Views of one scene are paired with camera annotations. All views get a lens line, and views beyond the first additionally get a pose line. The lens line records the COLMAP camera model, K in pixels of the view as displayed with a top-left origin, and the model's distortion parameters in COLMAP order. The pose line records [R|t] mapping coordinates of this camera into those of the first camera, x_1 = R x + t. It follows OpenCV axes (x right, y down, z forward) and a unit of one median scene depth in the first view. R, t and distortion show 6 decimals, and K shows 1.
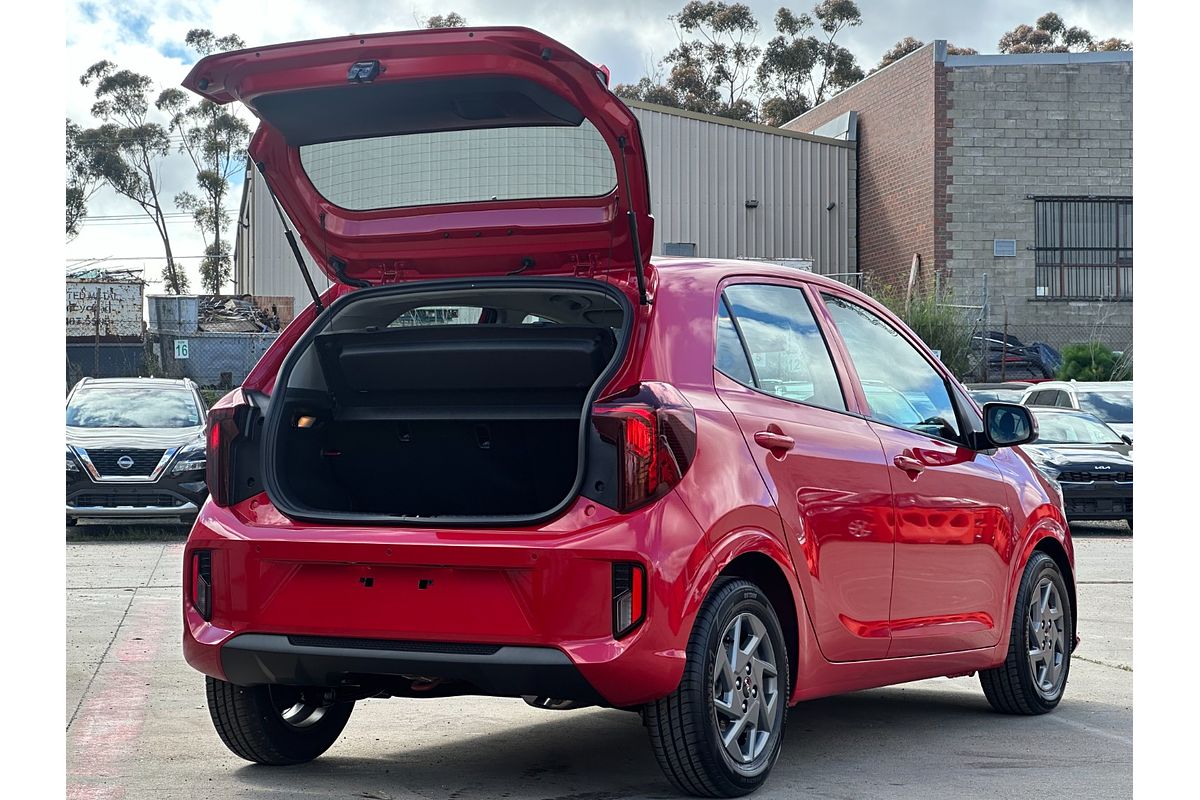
lens RADIAL K [[2332.3, 0, 600.3], [0, 2332.3, 392.5], [0, 0, 1]] dist [0.194589, 0.000000]
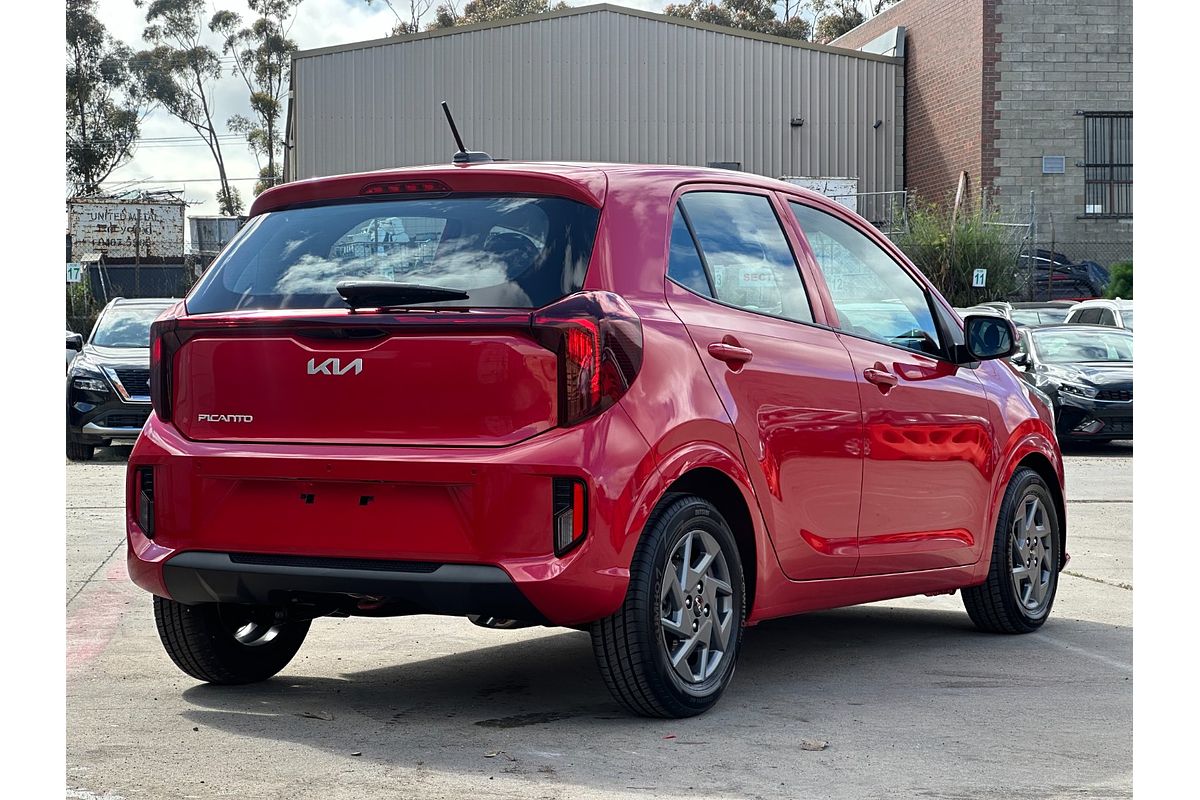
lens RADIAL K [[2332.3, 0, 598.4], [0, 2332.3, 393.5], [0, 0, 1]] dist [0.194589, 0.000000]
pose [[0.999700, -0.002021, -0.024424, 0.033533], [0.002845, 0.999426, 0.033752, 0.003526], [0.024342, -0.033811, 0.999132, 0.023088]]
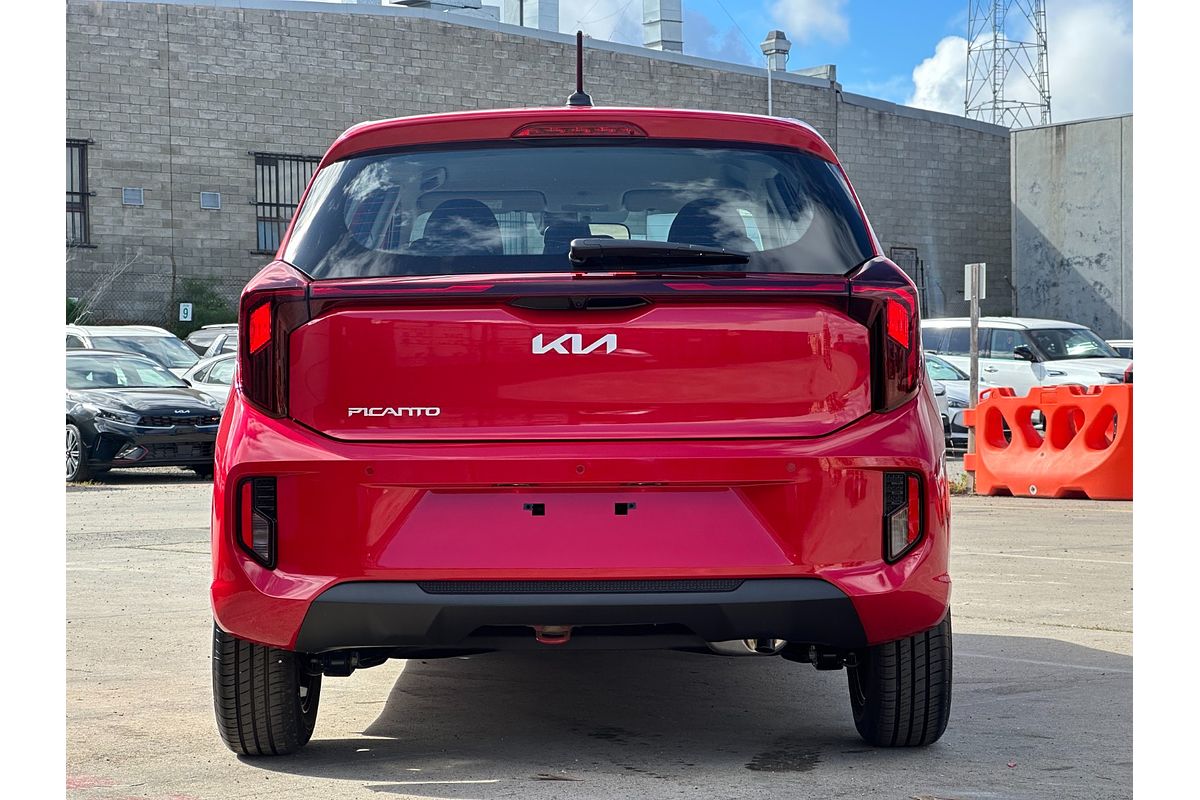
lens RADIAL K [[2332.3, 0, 608.2], [0, 2332.3, 404.7], [0, 0, 1]] dist [0.194589, 0.000000]
pose [[0.872441, -0.012495, 0.488560, -0.341872], [0.000961, 0.999715, 0.023851, 0.020561], [-0.488719, -0.020339, 0.872204, 0.230293]]
